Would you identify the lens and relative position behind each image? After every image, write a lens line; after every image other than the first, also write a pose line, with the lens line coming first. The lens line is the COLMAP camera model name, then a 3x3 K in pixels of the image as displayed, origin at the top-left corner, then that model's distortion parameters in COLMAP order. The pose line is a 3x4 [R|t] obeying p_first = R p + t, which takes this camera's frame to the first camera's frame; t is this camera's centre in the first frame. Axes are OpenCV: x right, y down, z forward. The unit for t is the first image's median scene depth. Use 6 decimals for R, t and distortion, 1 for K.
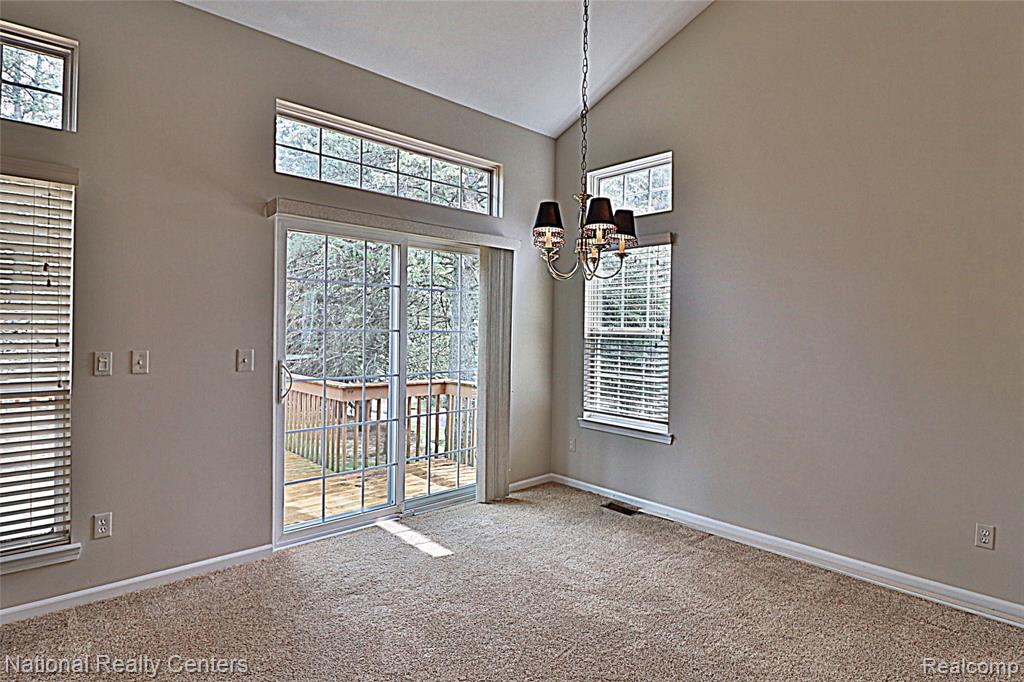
lens RADIAL K [[545.3, 0, 493.7], [0, 545.3, 328.1], [0, 0, 1]] dist [-0.001625, -0.006352]
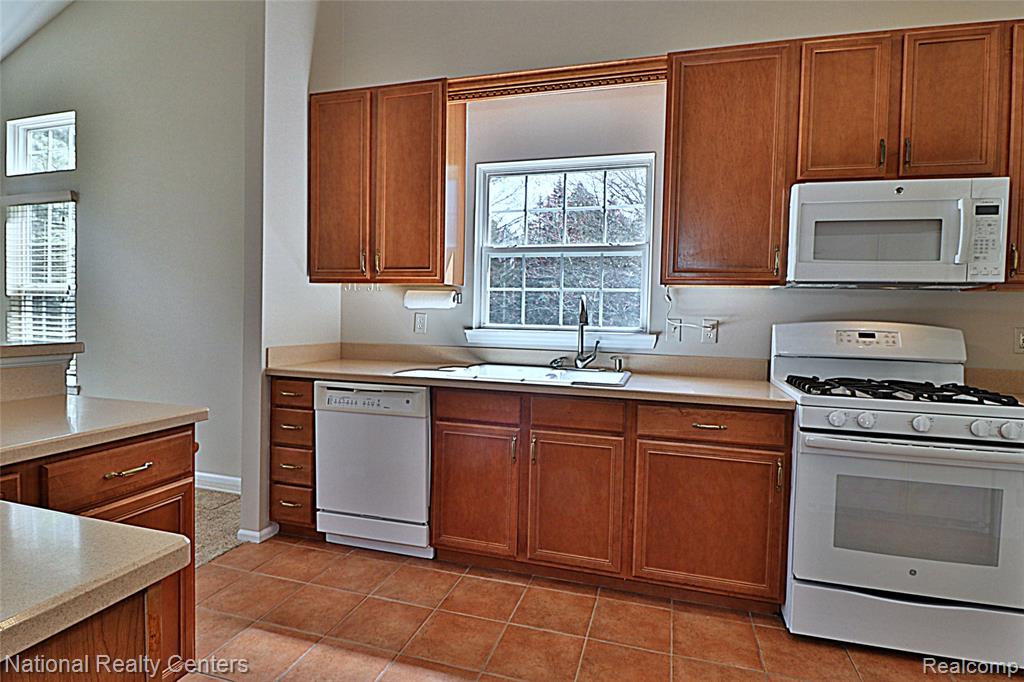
lens RADIAL K [[545.3, 0, 497.6], [0, 545.3, 327.4], [0, 0, 1]] dist [-0.001625, -0.006352]
pose [[0.862954, -0.010101, 0.505181, 0.488440], [-0.008782, 0.999349, 0.034983, 0.040226], [-0.505206, -0.034625, 0.862304, -0.301797]]
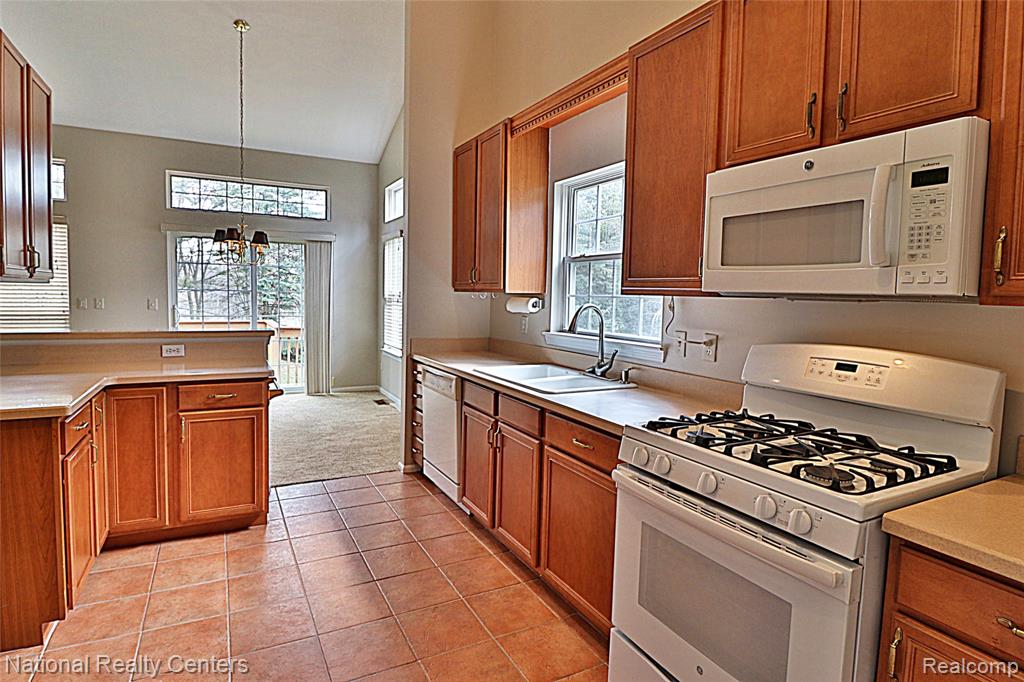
lens RADIAL K [[545.3, 0, 497.9], [0, 545.3, 326.0], [0, 0, 1]] dist [-0.001625, -0.006352]
pose [[0.964411, 0.022435, -0.263456, 1.012459], [-0.008011, 0.998416, 0.055695, 0.012505], [0.264288, -0.051602, 0.963062, -0.471579]]
